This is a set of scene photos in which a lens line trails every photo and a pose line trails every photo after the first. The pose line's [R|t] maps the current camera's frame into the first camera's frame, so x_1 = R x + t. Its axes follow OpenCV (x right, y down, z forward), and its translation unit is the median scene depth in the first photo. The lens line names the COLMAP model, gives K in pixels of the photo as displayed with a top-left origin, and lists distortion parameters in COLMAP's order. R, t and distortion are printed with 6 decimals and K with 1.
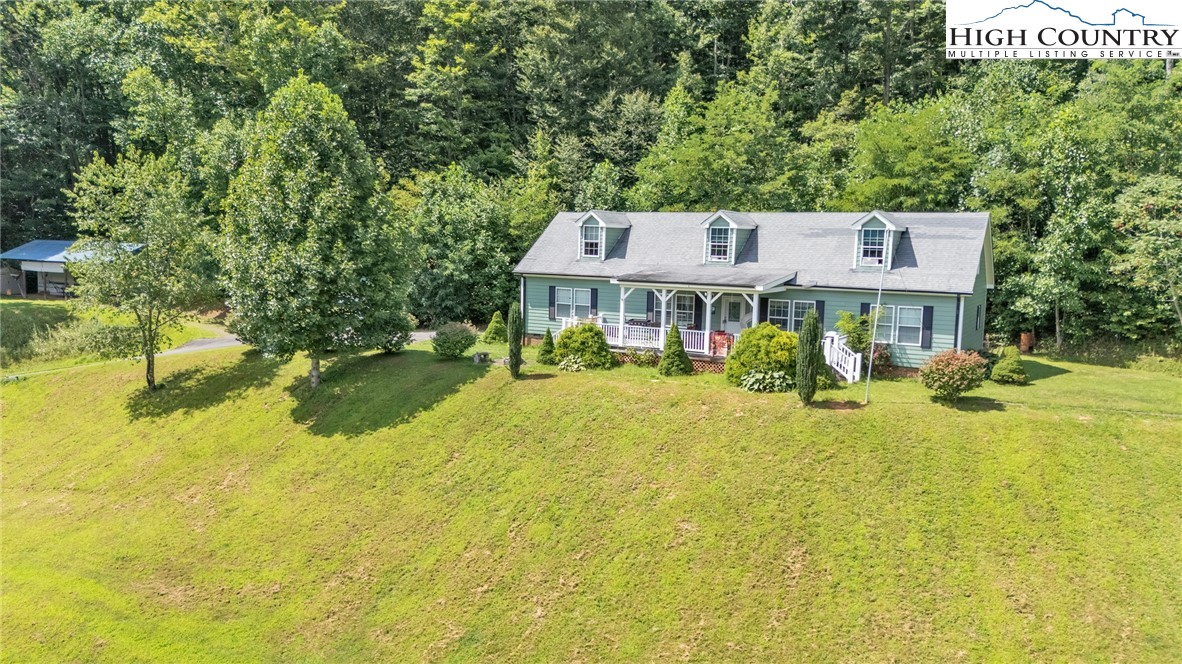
lens RADIAL K [[825.6, 0, 584.0], [0, 825.6, 339.0], [0, 0, 1]] dist [0.033077, -0.027484]
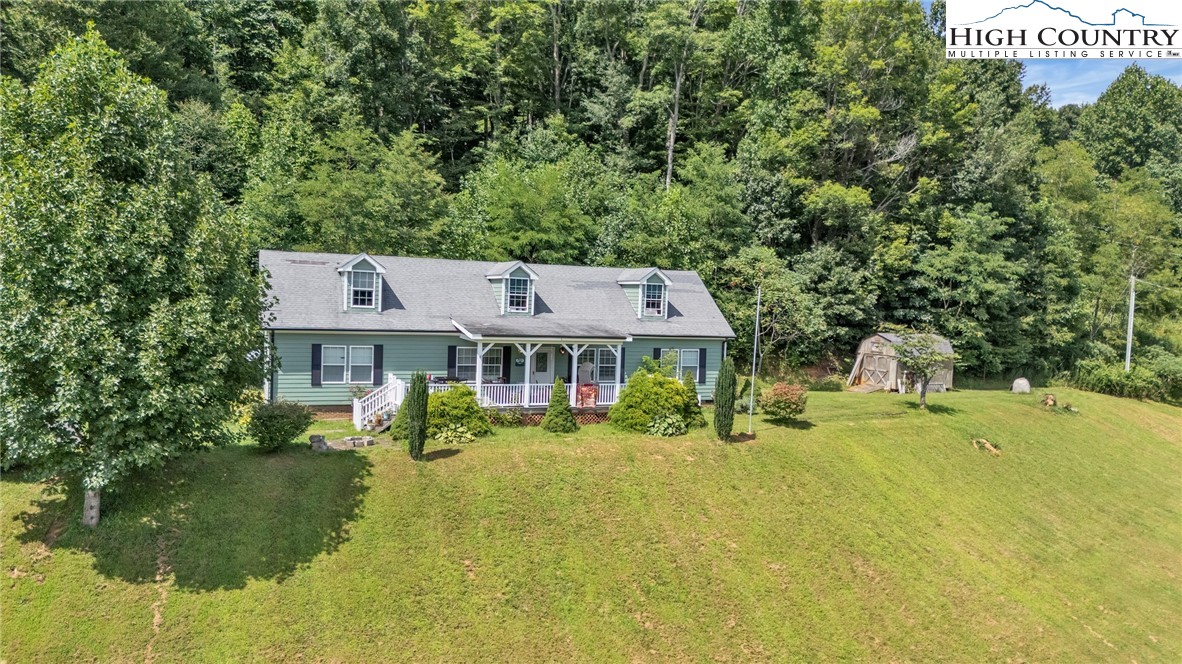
lens RADIAL K [[825.6, 0, 584.9], [0, 825.6, 342.1], [0, 0, 1]] dist [0.033077, -0.027484]
pose [[0.637108, -0.041927, 0.769633, -0.515877], [0.070605, 0.997496, -0.004107, -0.046196], [-0.767534, 0.056956, 0.638473, 0.295598]]
